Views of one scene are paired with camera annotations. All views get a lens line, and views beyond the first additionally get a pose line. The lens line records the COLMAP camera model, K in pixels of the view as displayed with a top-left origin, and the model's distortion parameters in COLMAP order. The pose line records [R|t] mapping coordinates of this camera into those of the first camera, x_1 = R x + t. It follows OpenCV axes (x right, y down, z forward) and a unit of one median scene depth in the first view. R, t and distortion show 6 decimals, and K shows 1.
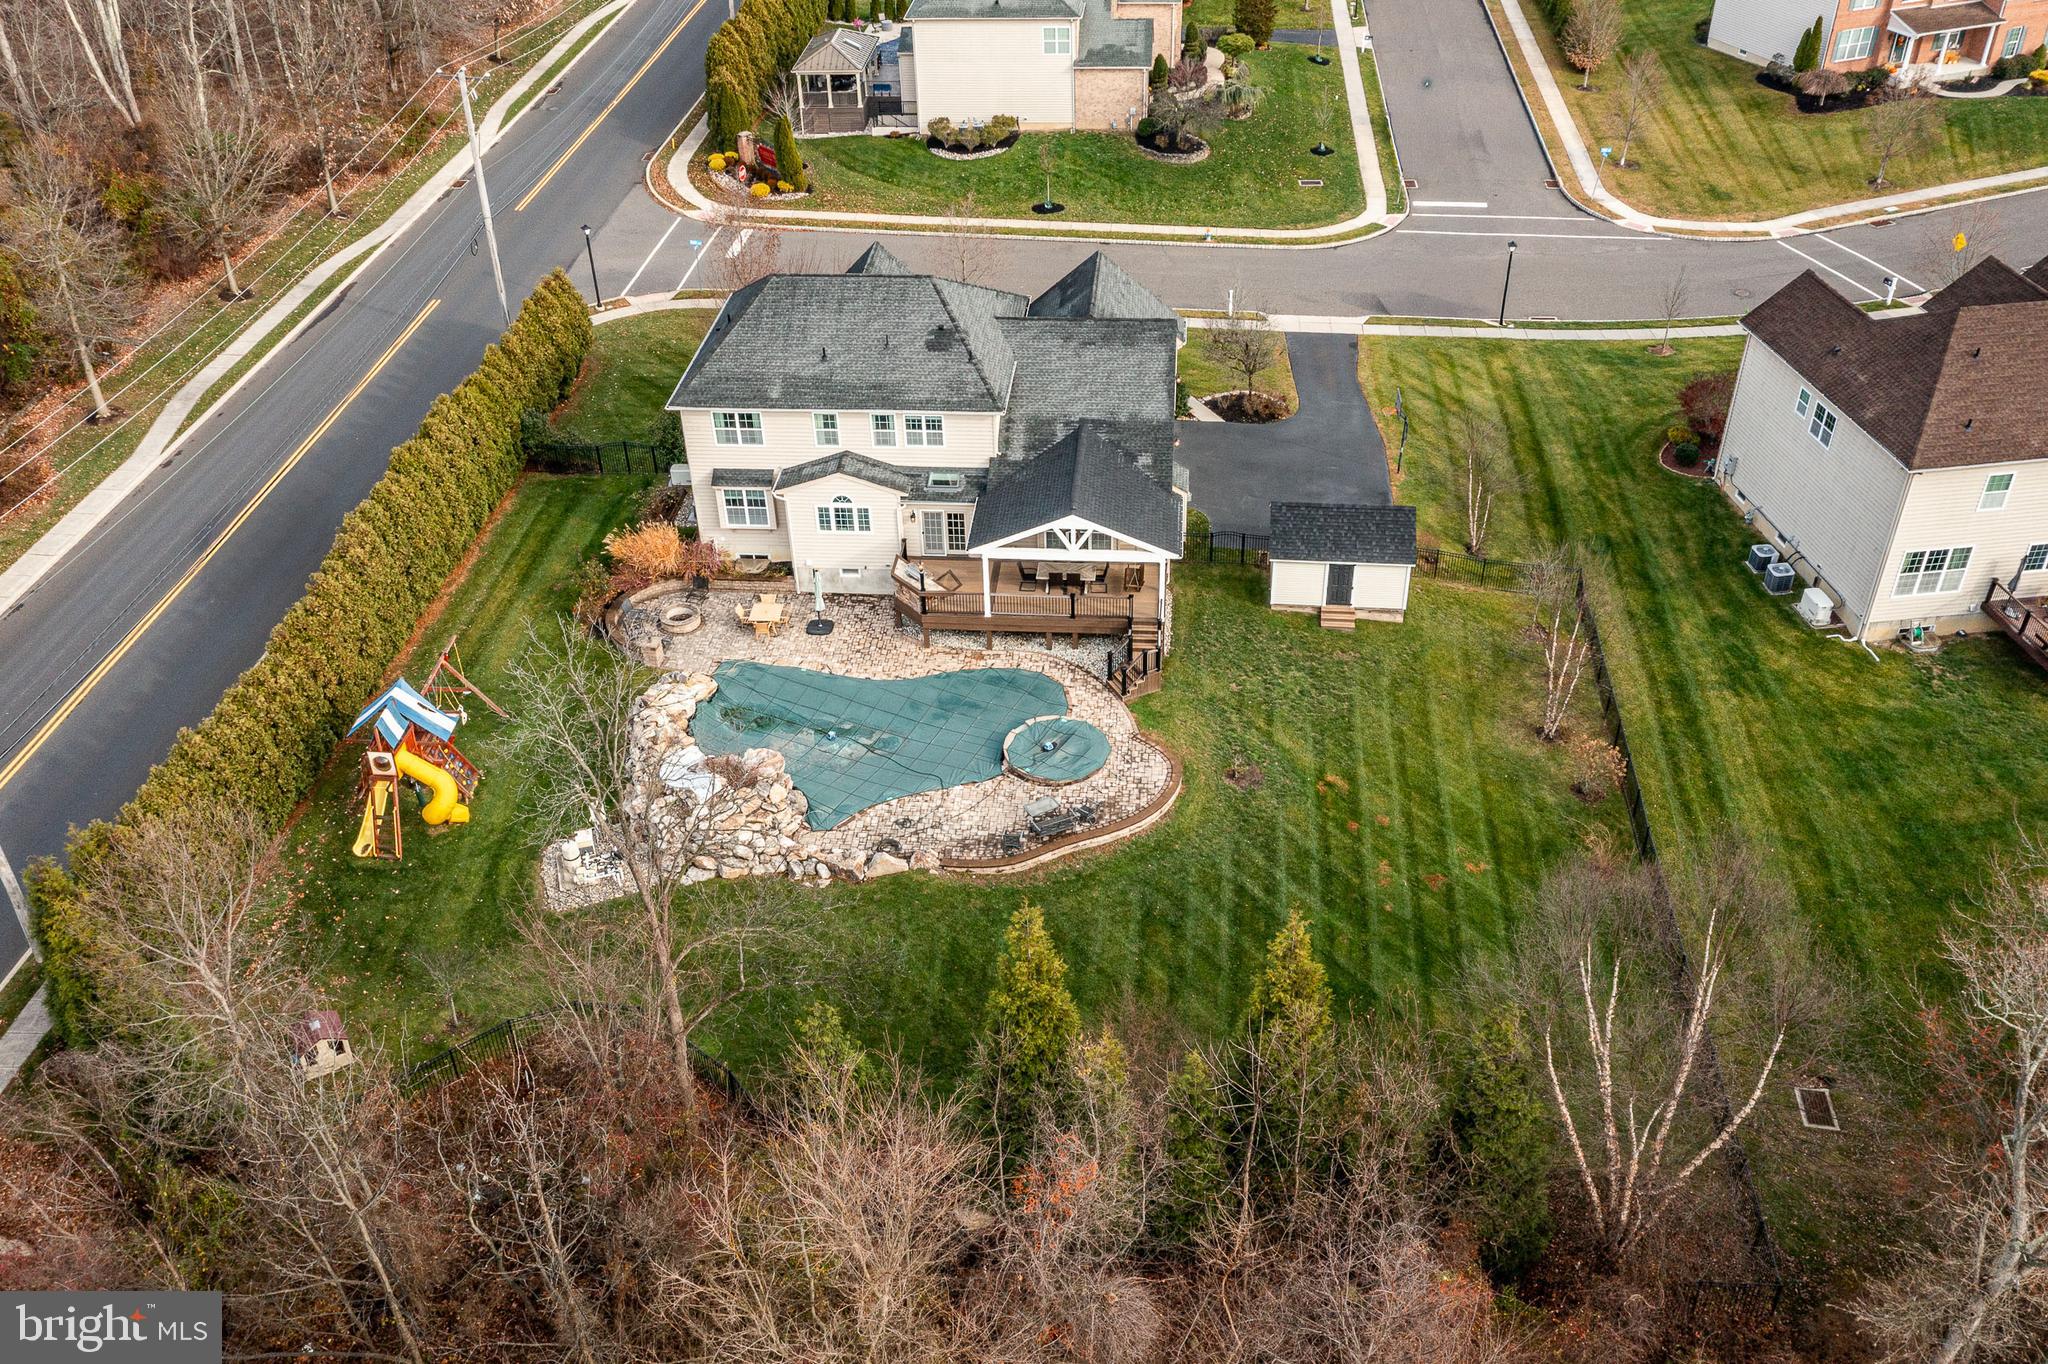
lens RADIAL K [[1704.0, 0, 1018.9], [0, 1704.0, 677.4], [0, 0, 1]] dist [0.007948, 0.023542]
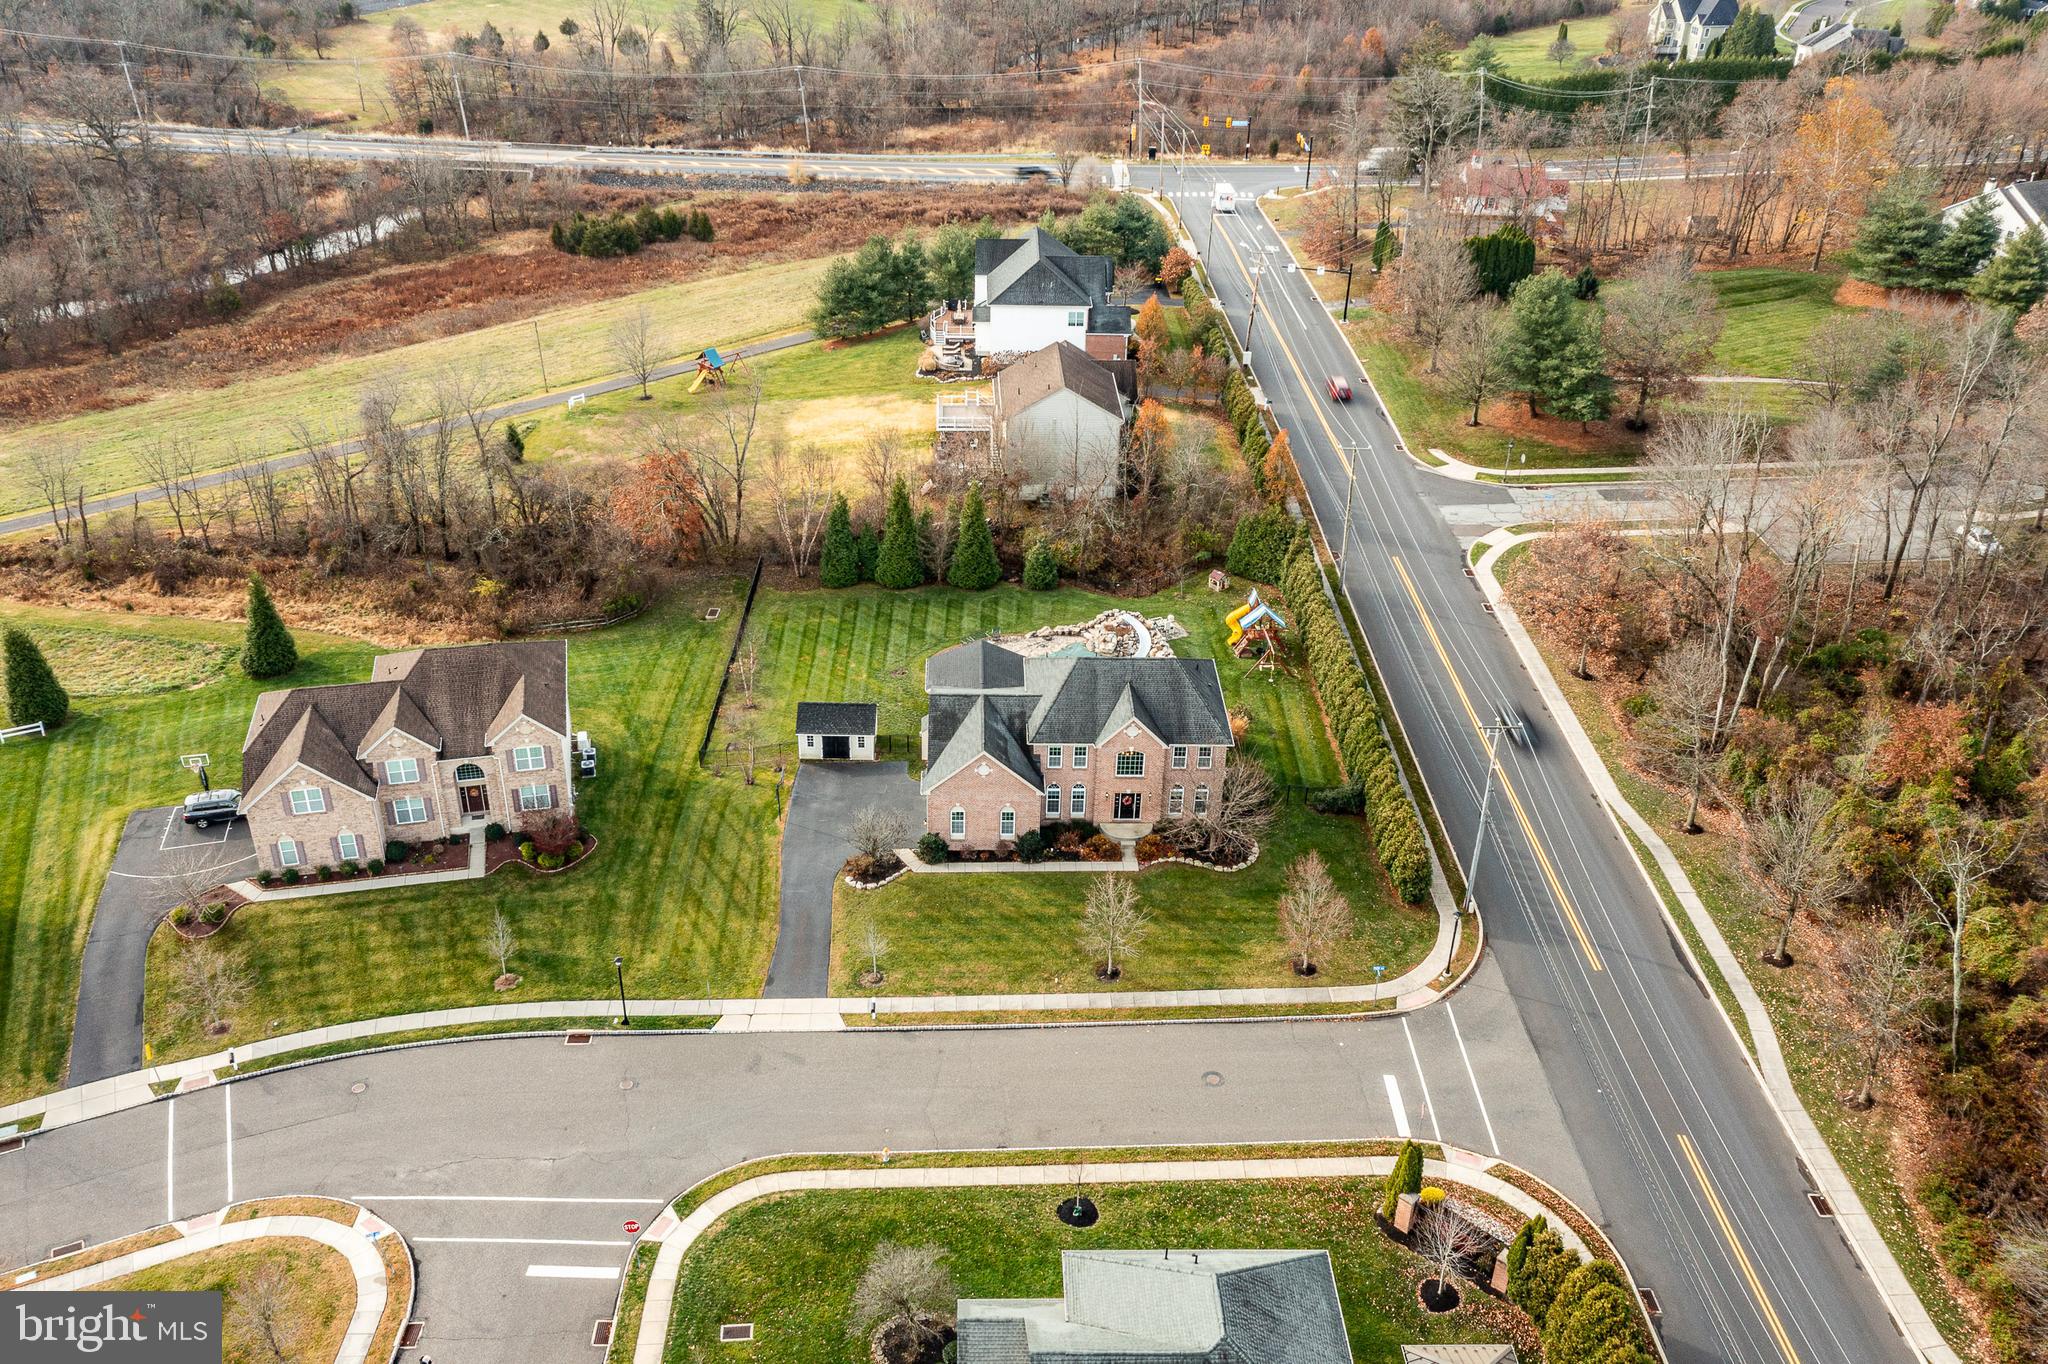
lens RADIAL K [[1704.0, 0, 1018.9], [0, 1704.0, 677.4], [0, 0, 1]] dist [0.007948, 0.023542]
pose [[-0.993570, 0.061323, -0.095176, 0.167022], [-0.061621, 0.412324, 0.908951, -1.752785], [0.094983, 0.908971, -0.405894, 1.708247]]
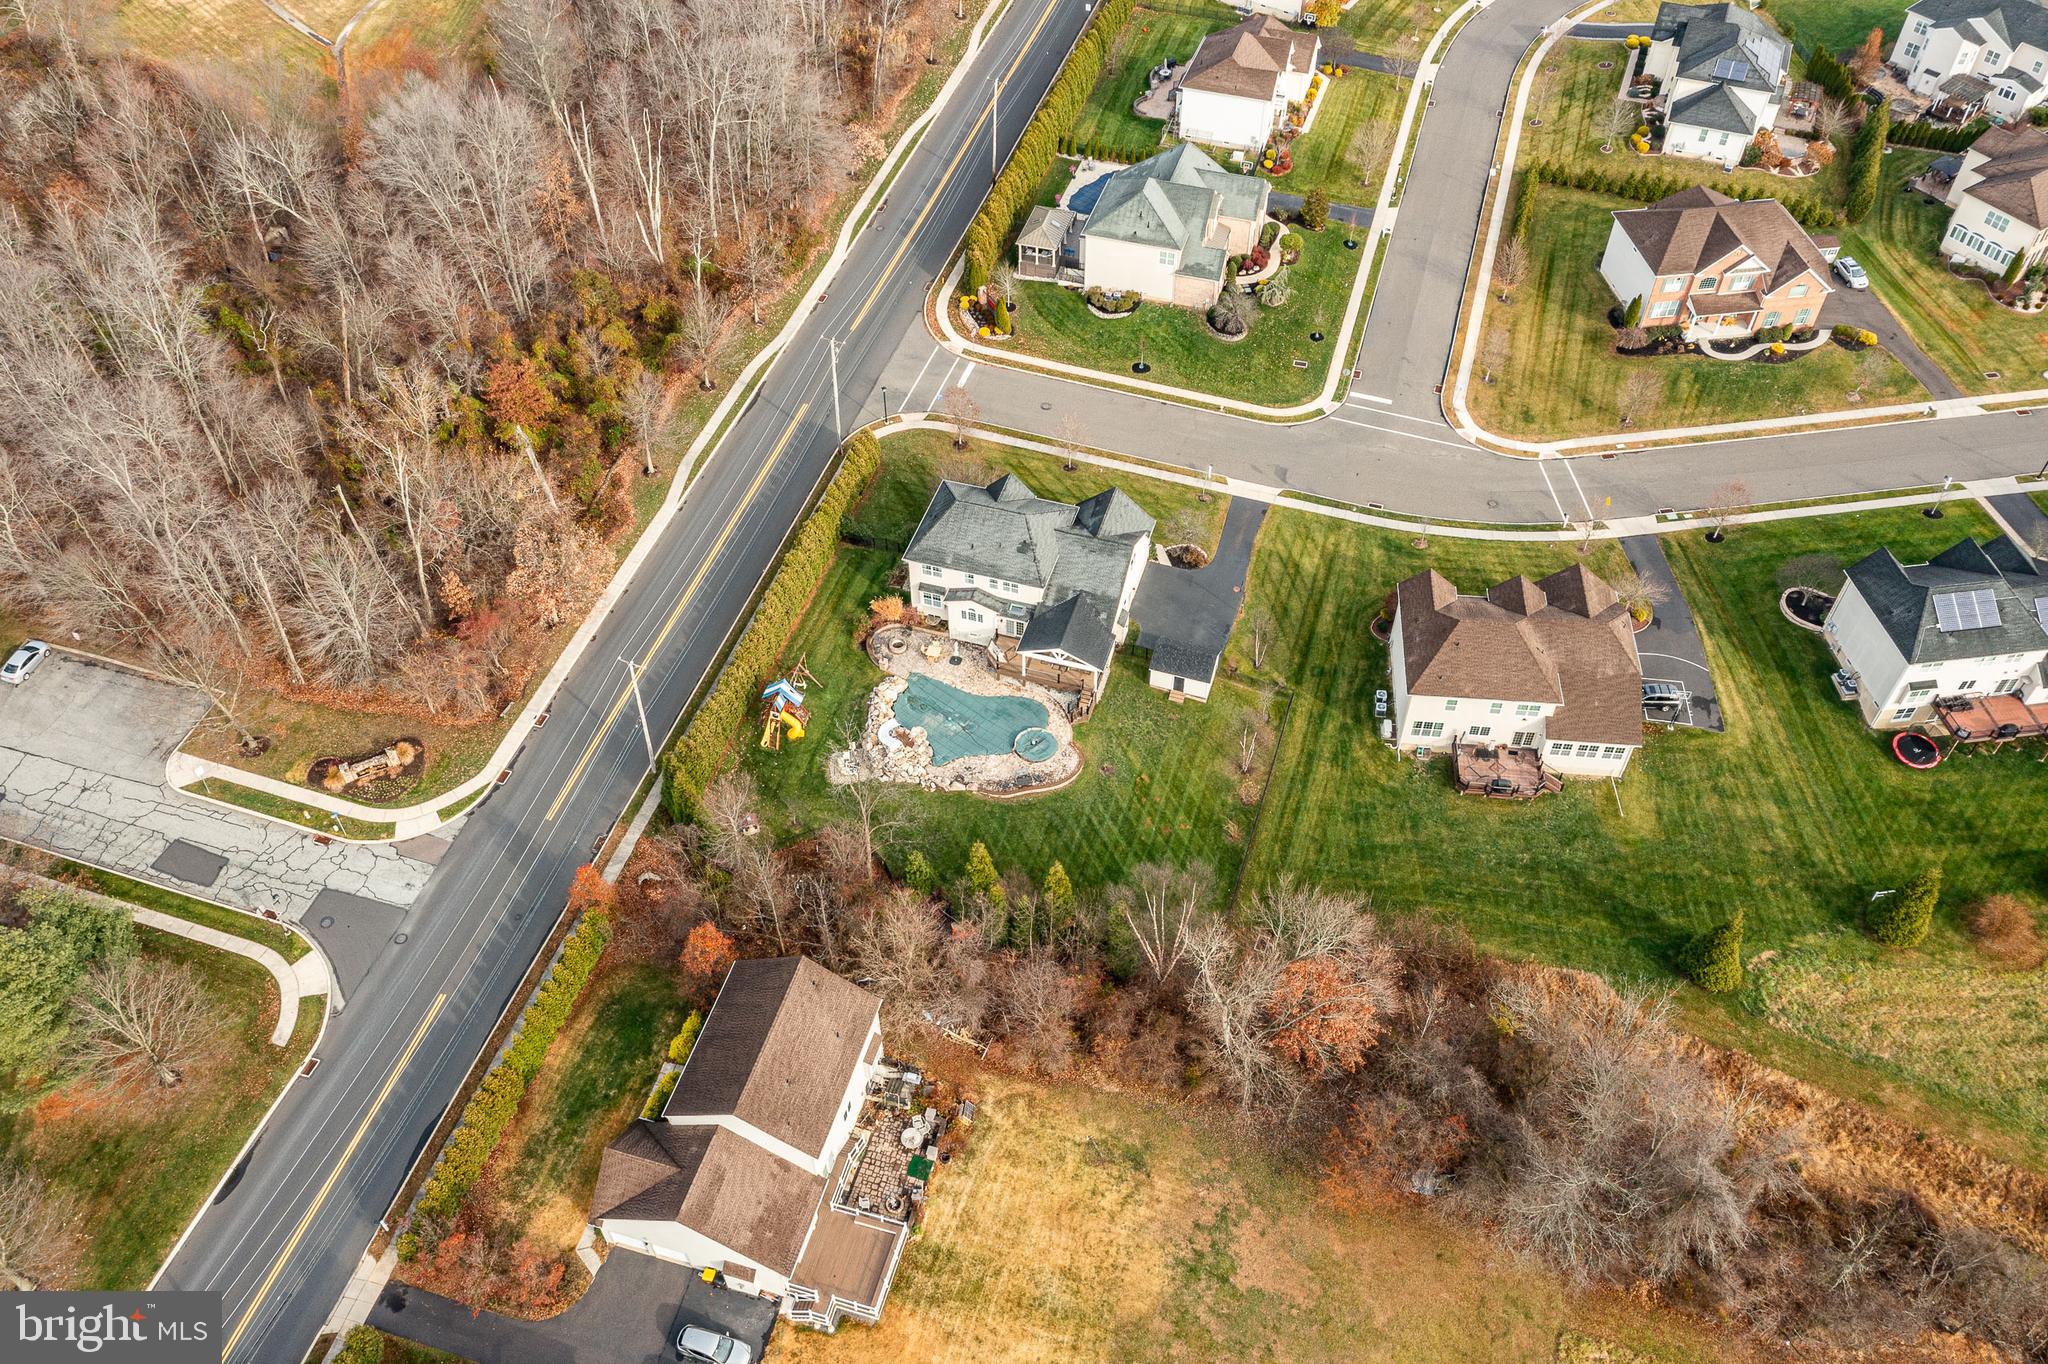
lens RADIAL K [[1622.5, 0, 1020.3], [0, 1622.5, 678.6], [0, 0, 1]] dist [-0.012119, 0.065080]
pose [[0.977983, 0.169466, -0.121784, 0.239966], [-0.137902, 0.962805, 0.232358, -0.527667], [0.156631, -0.210448, 0.964976, -1.108147]]
